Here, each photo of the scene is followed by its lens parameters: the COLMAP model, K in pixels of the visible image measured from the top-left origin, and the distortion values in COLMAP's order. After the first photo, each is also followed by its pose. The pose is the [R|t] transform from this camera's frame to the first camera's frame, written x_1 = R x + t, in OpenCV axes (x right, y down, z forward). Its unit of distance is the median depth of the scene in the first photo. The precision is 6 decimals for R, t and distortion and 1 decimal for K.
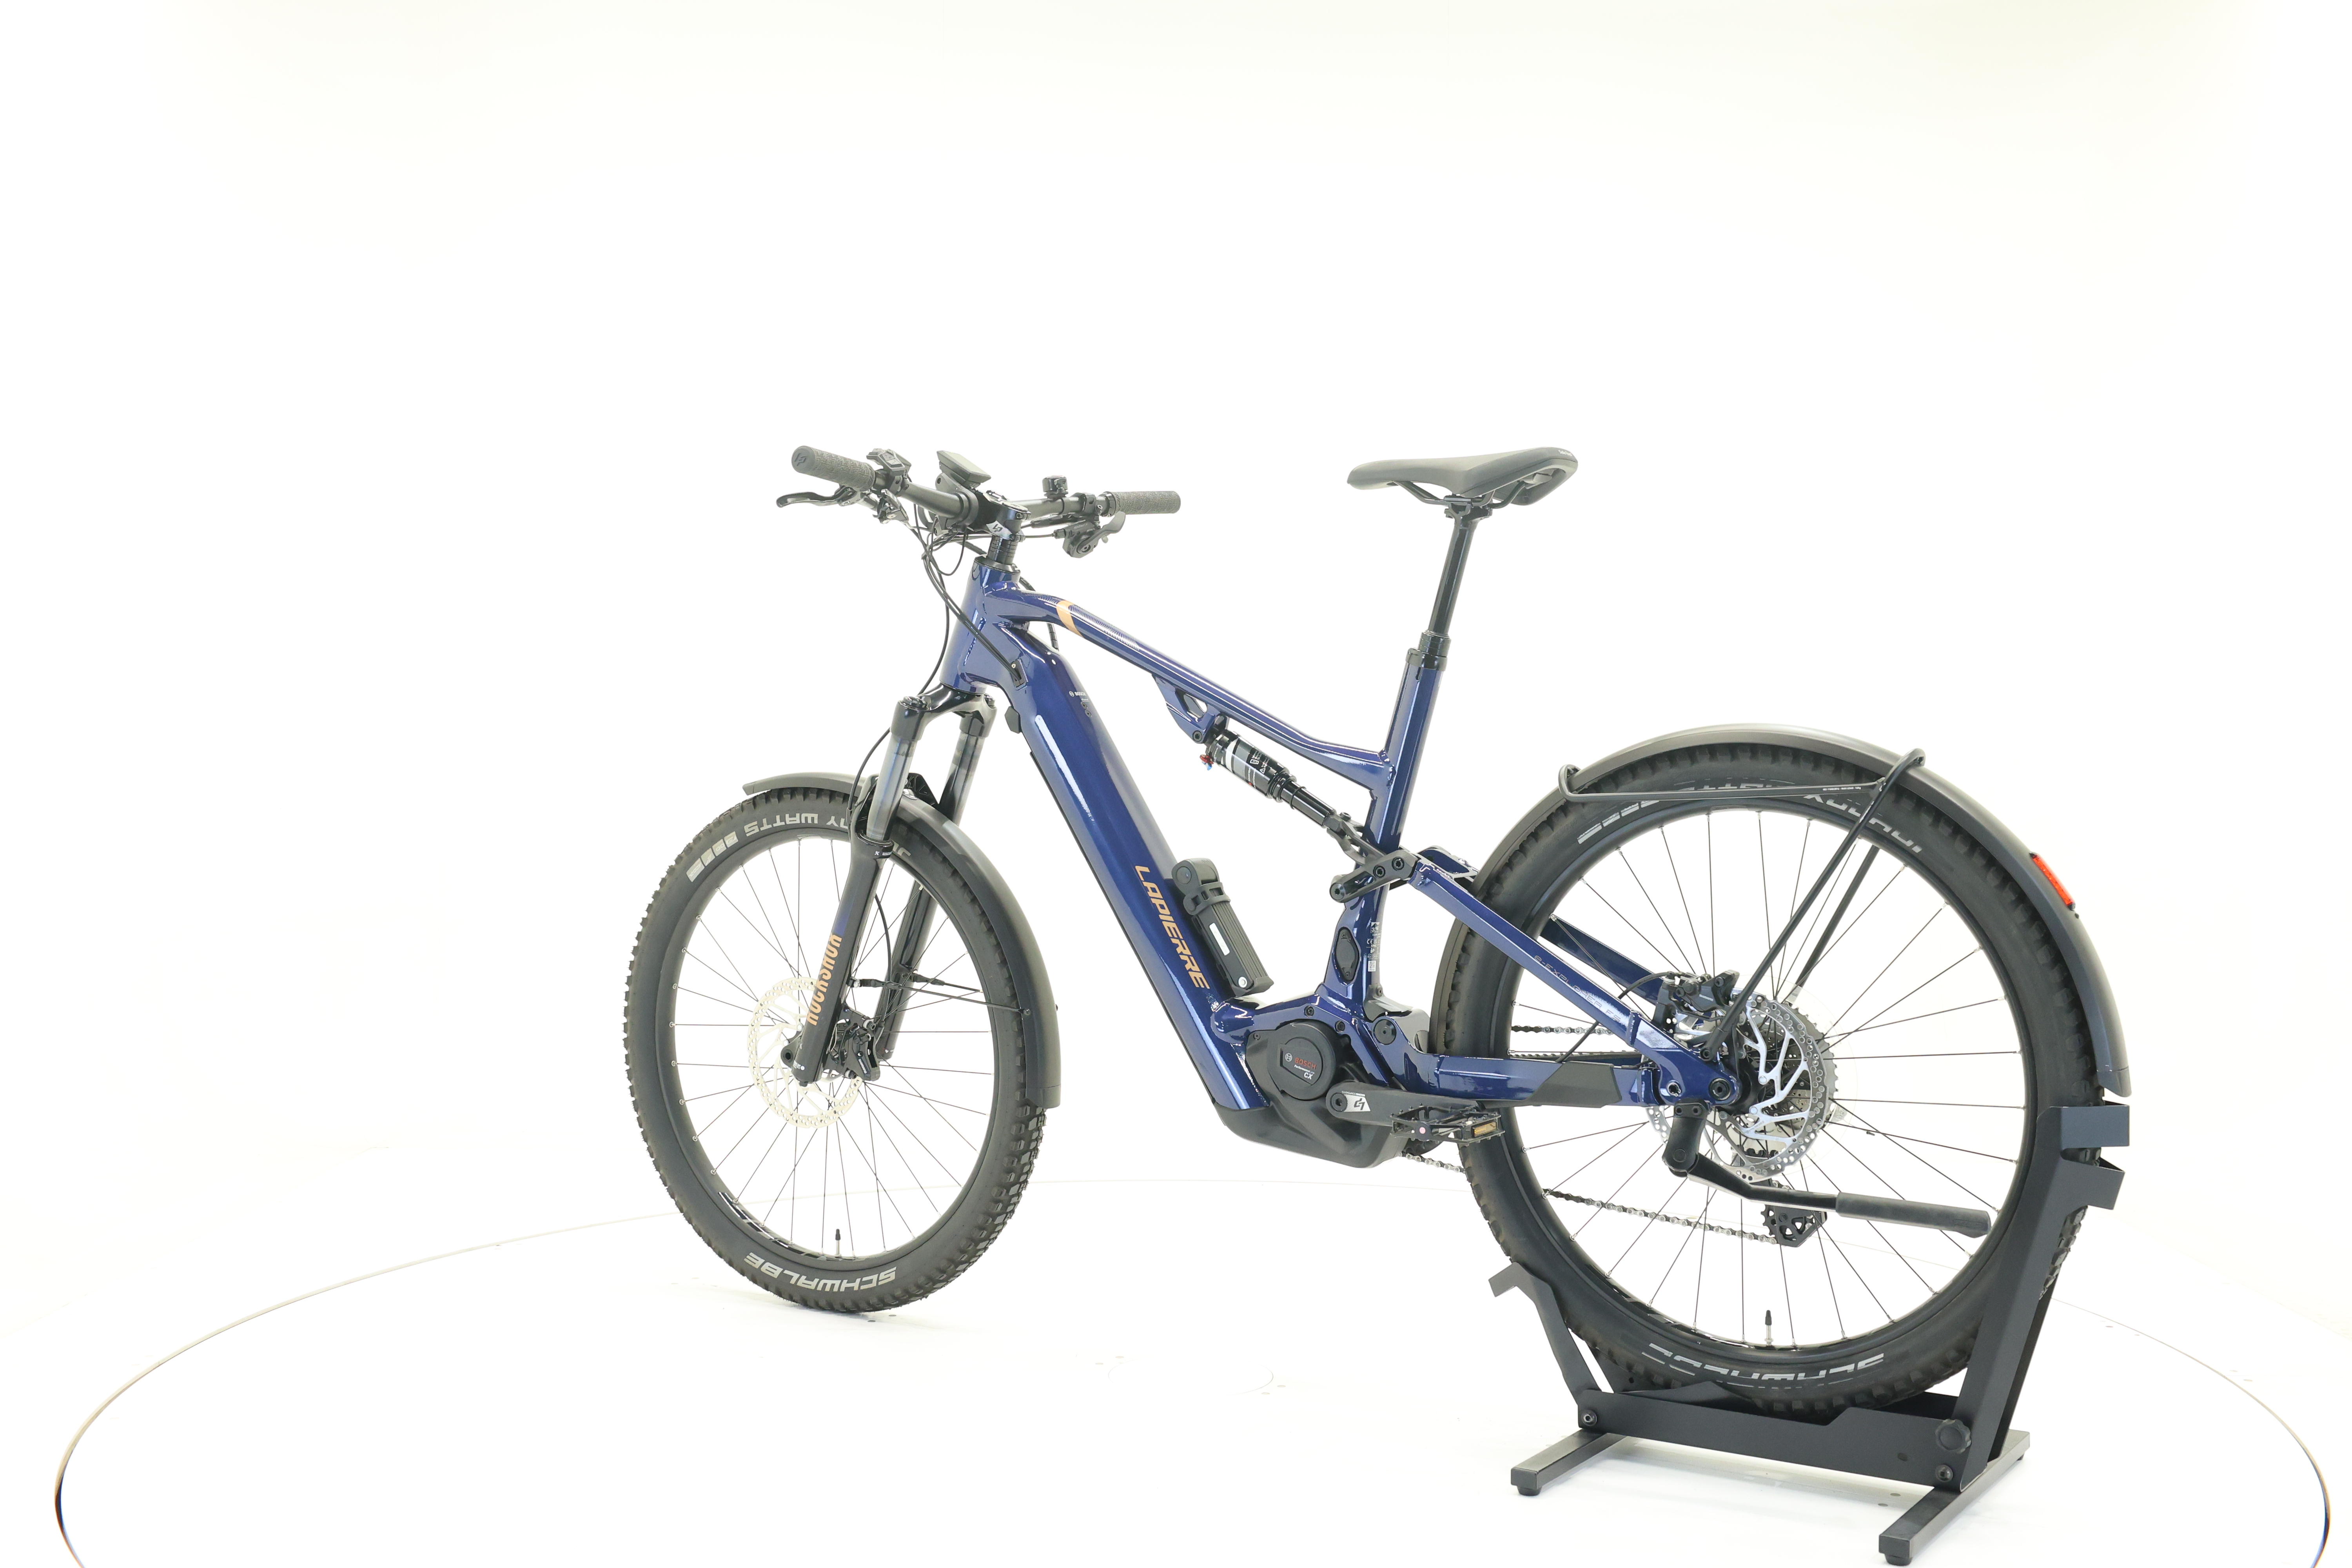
lens RADIAL K [[2460.9, 0, 1171.7], [0, 2460.9, 765.0], [0, 0, 1]] dist [0.028122, 0.000000]
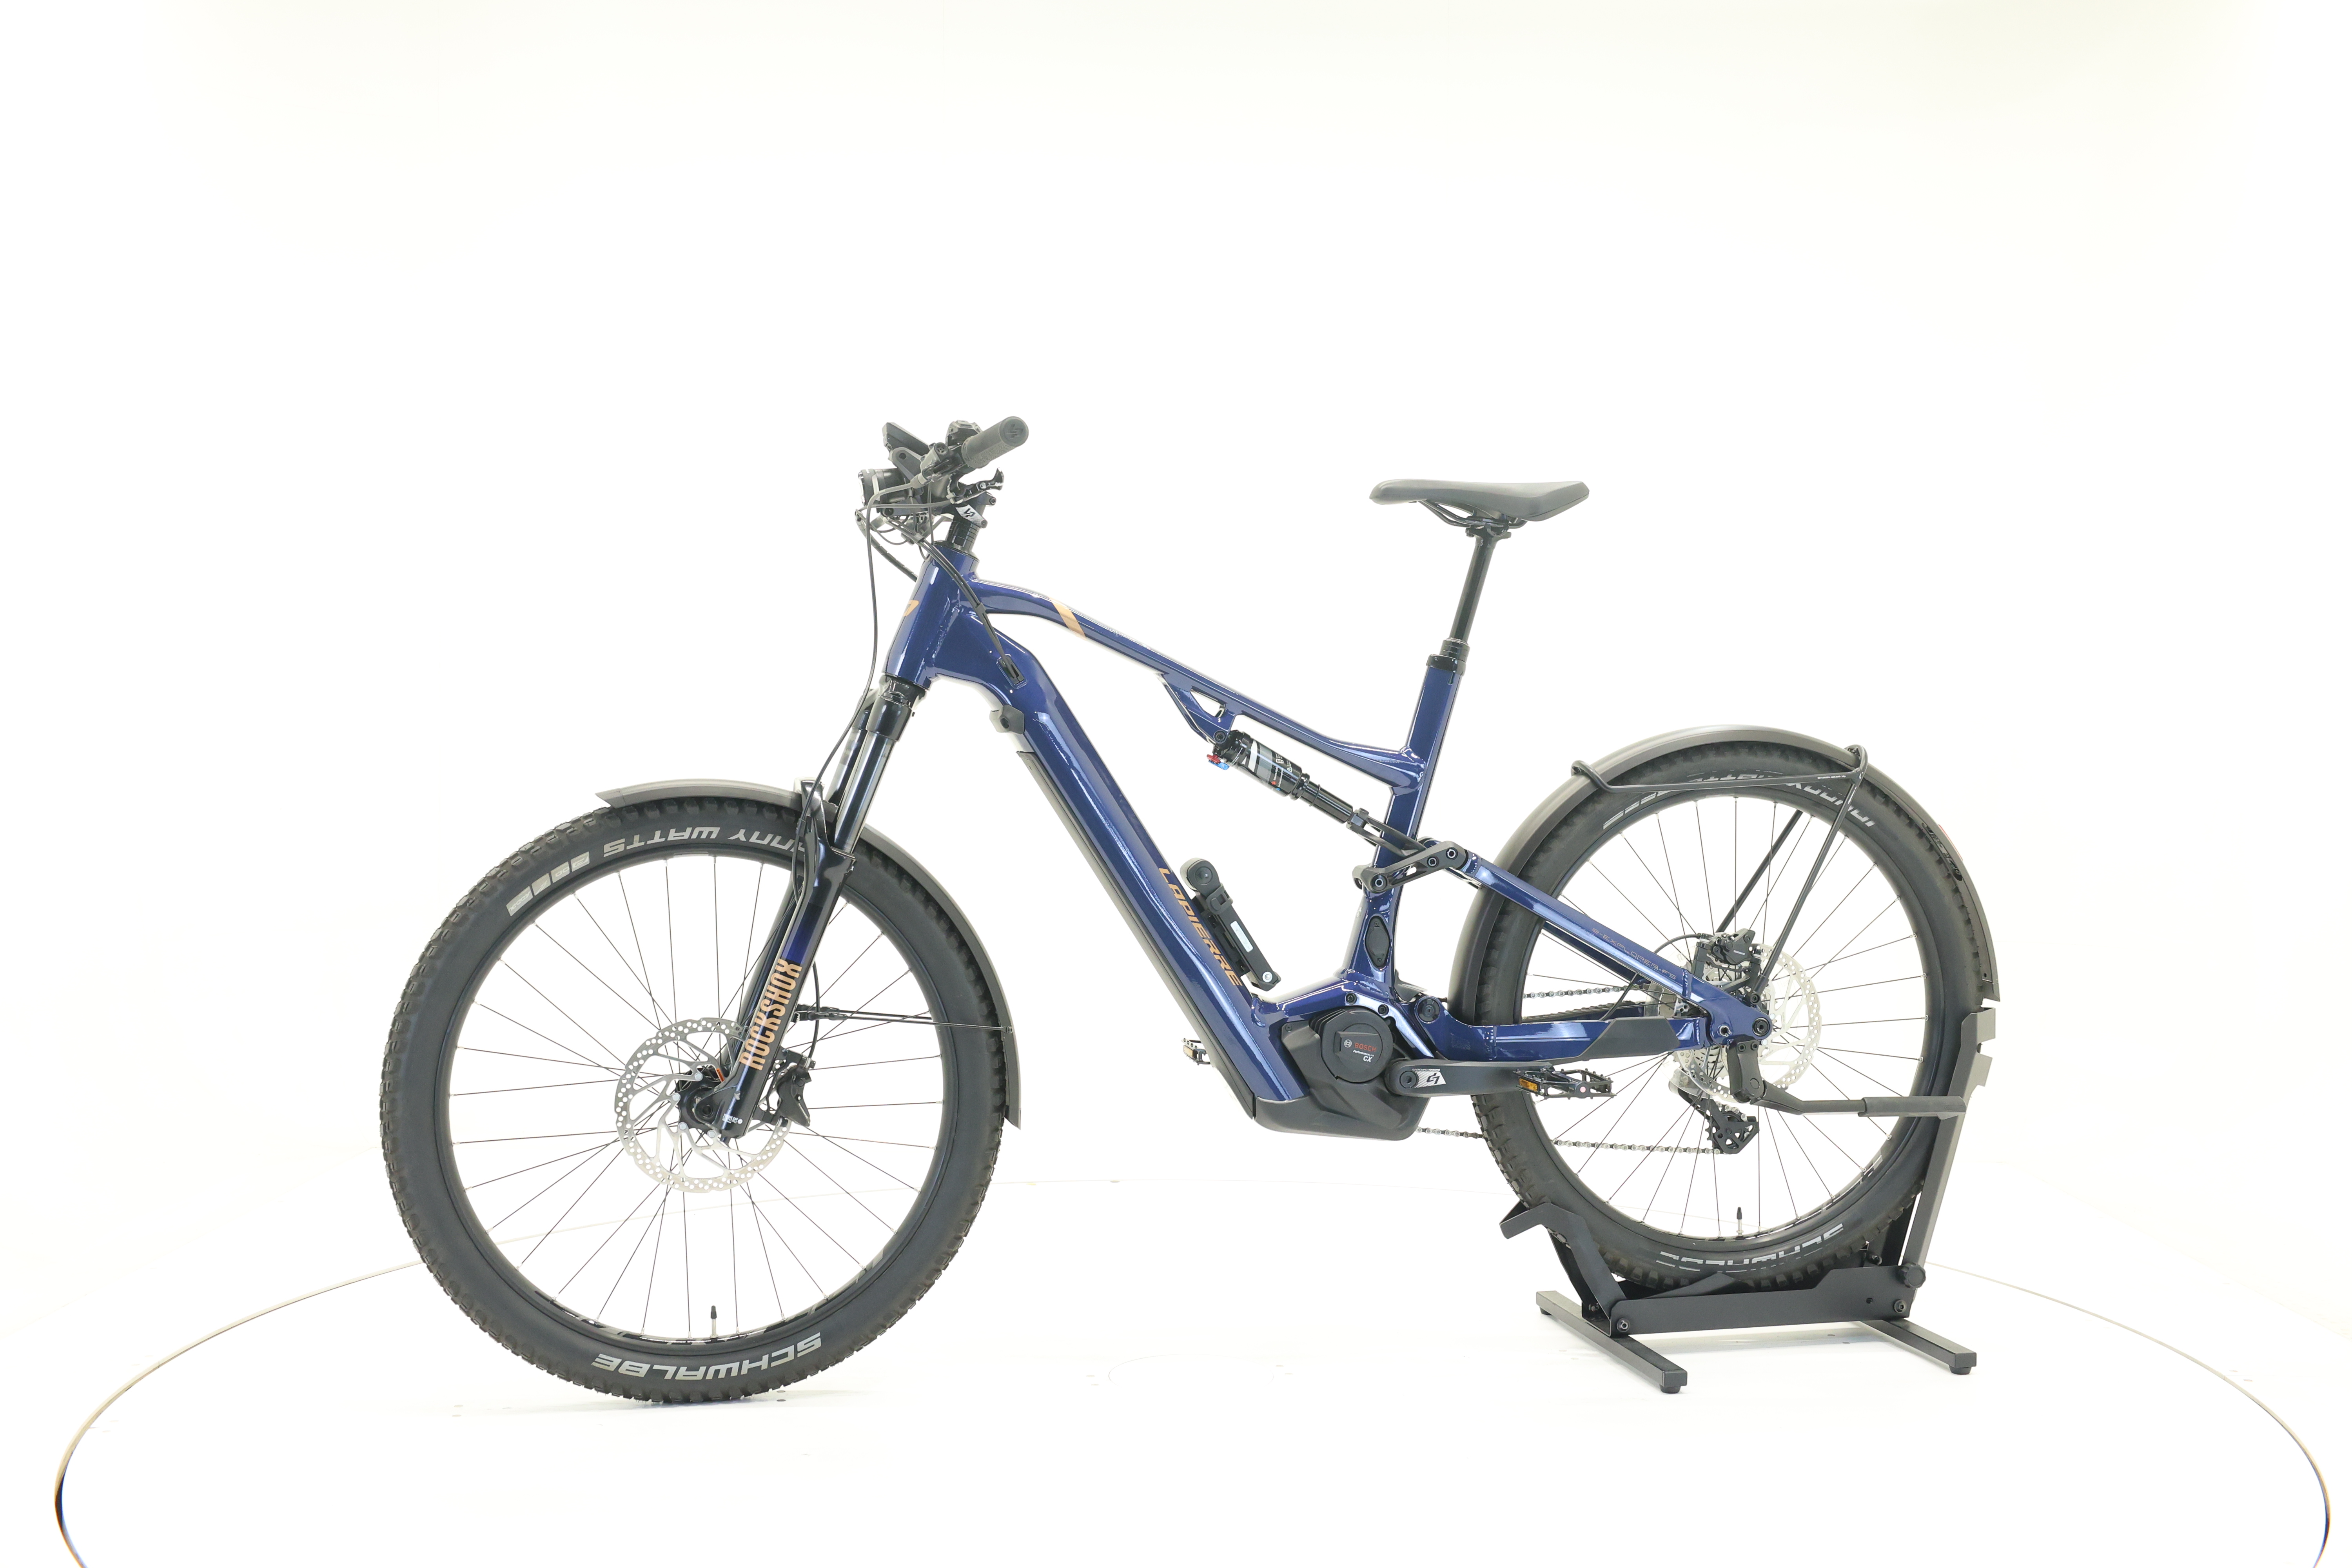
lens RADIAL K [[2460.9, 0, 1176.6], [0, 2460.9, 786.1], [0, 0, 1]] dist [0.028122, 0.000000]
pose [[0.690552, -0.010859, 0.723201, -0.763360], [0.012337, 0.999919, 0.003234, 0.005384], [-0.723178, 0.006689, 0.690630, 0.331542]]
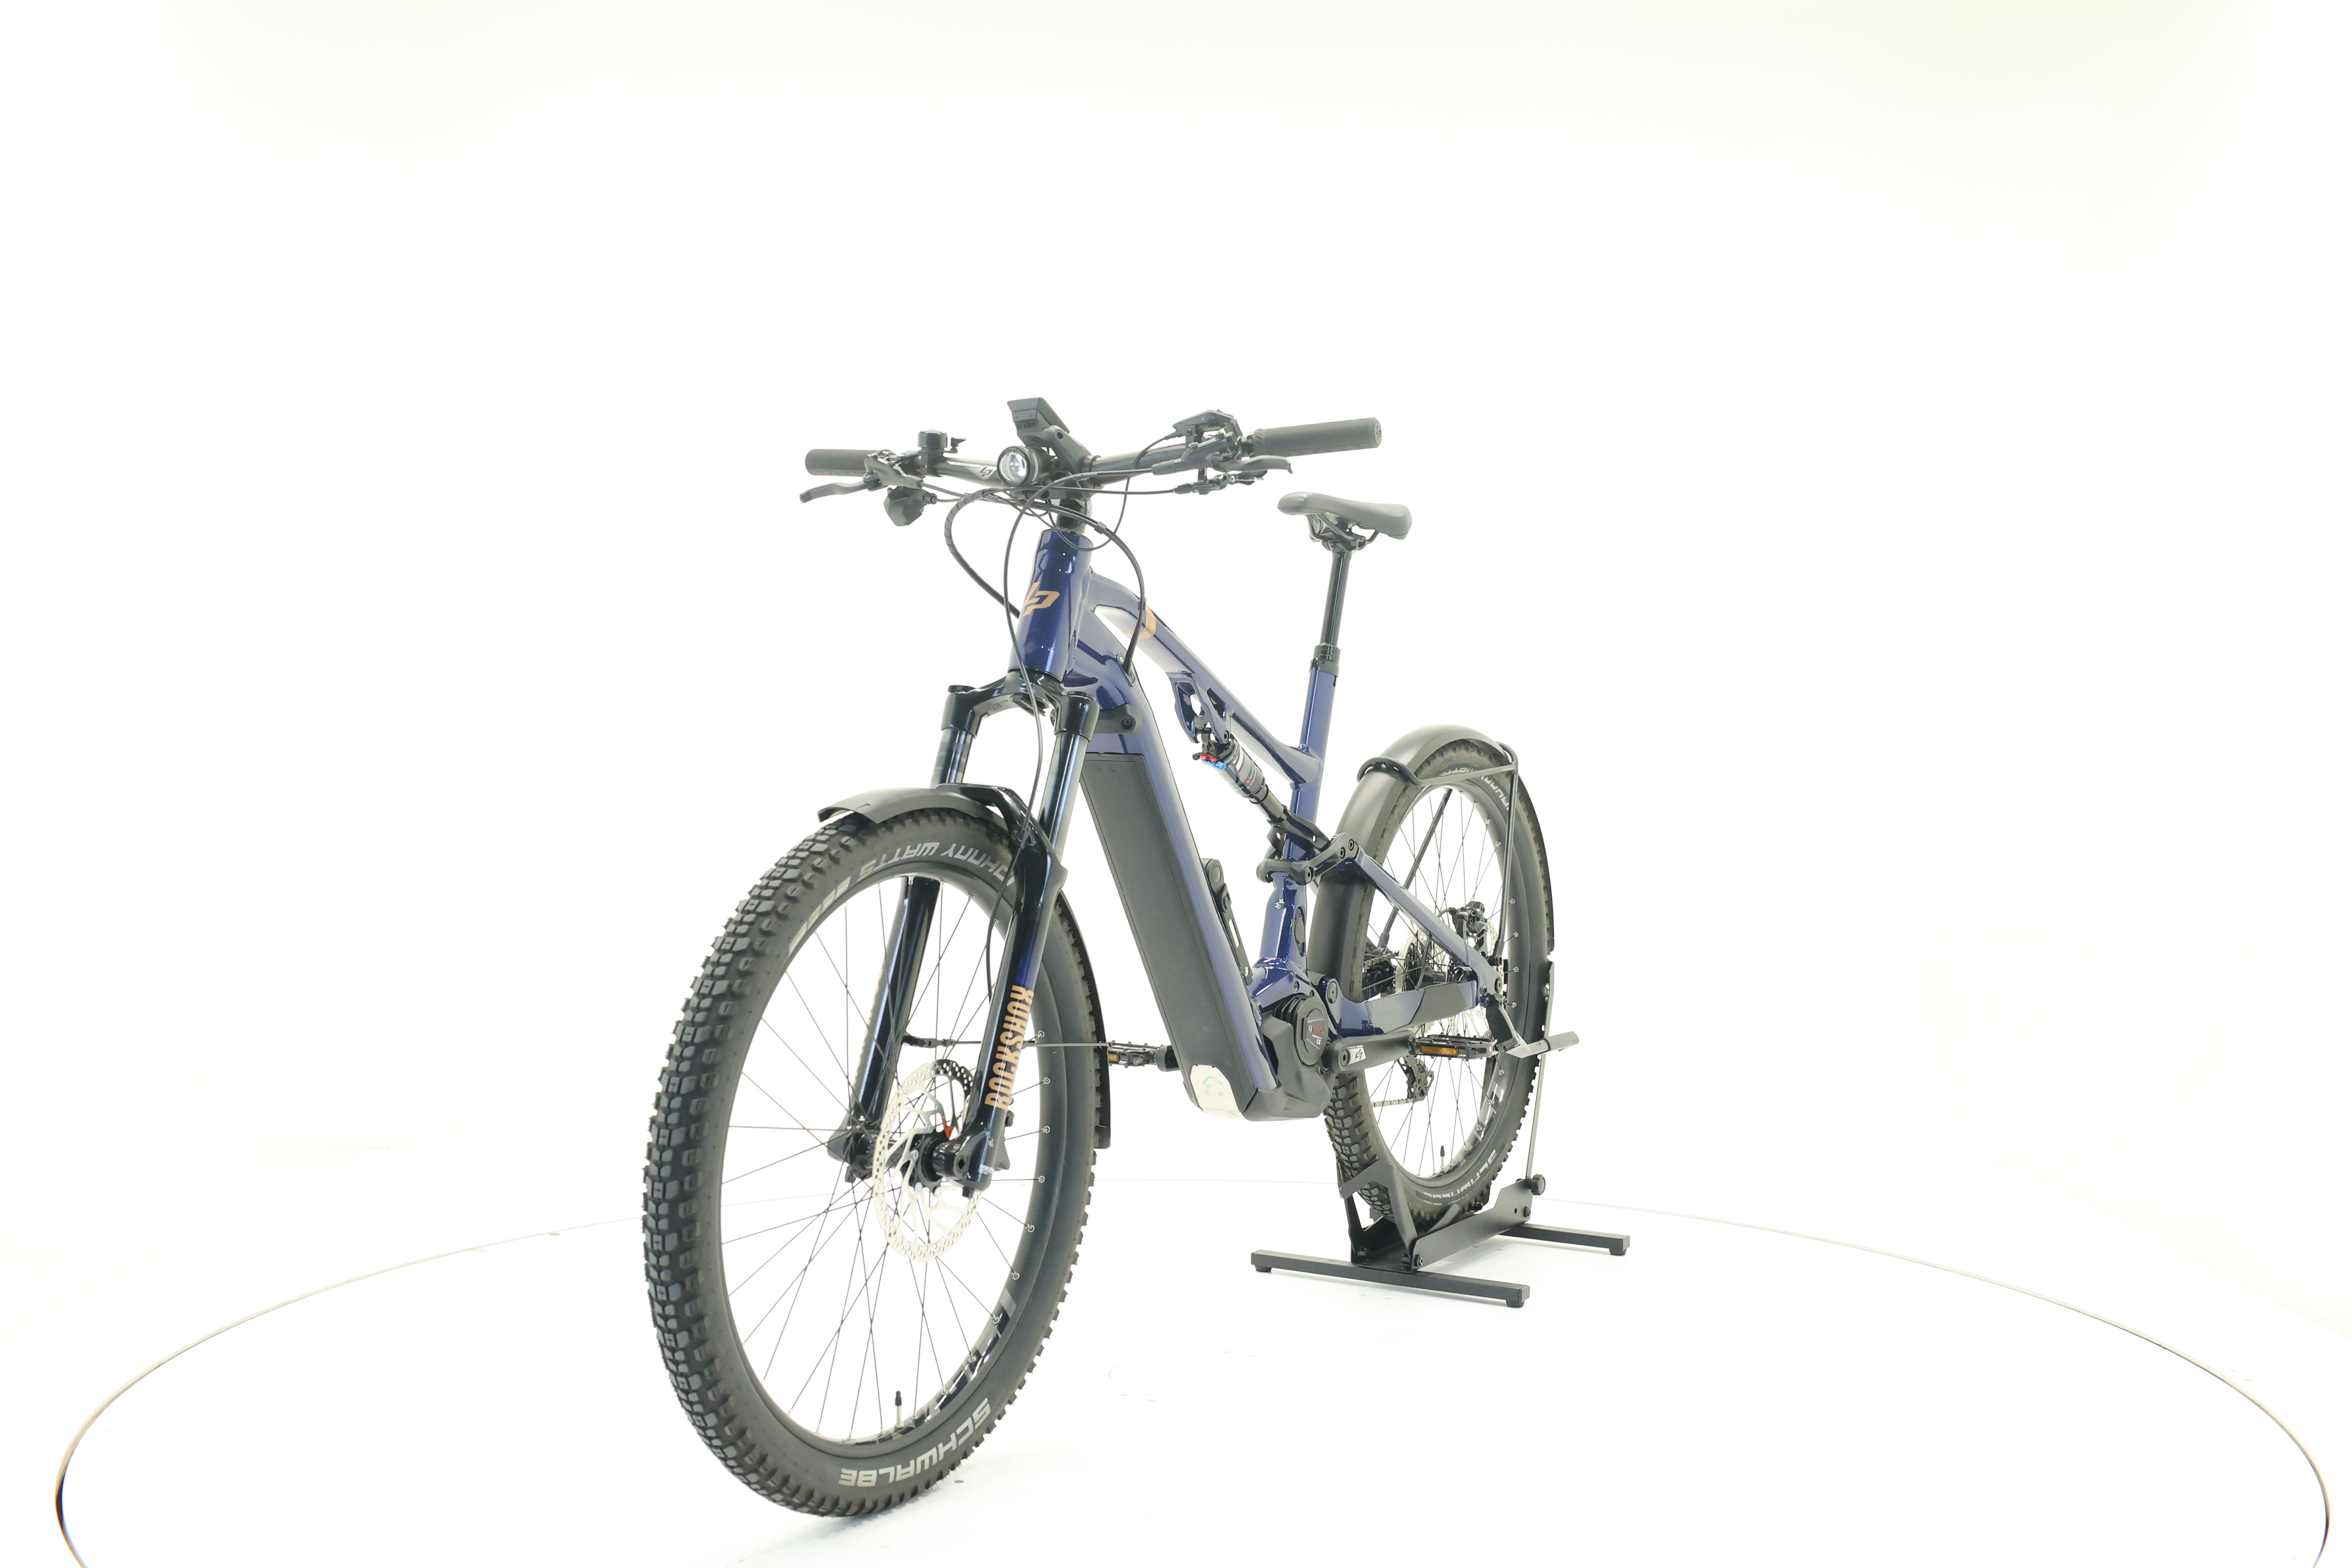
lens RADIAL K [[2460.9, 0, 1179.2], [0, 2460.9, 795.2], [0, 0, 1]] dist [0.028122, 0.000000]
pose [[-0.055260, -0.027787, 0.998085, -1.046899], [0.012814, 0.999511, 0.028536, -0.017327], [-0.998390, 0.014366, -0.054877, 1.121579]]
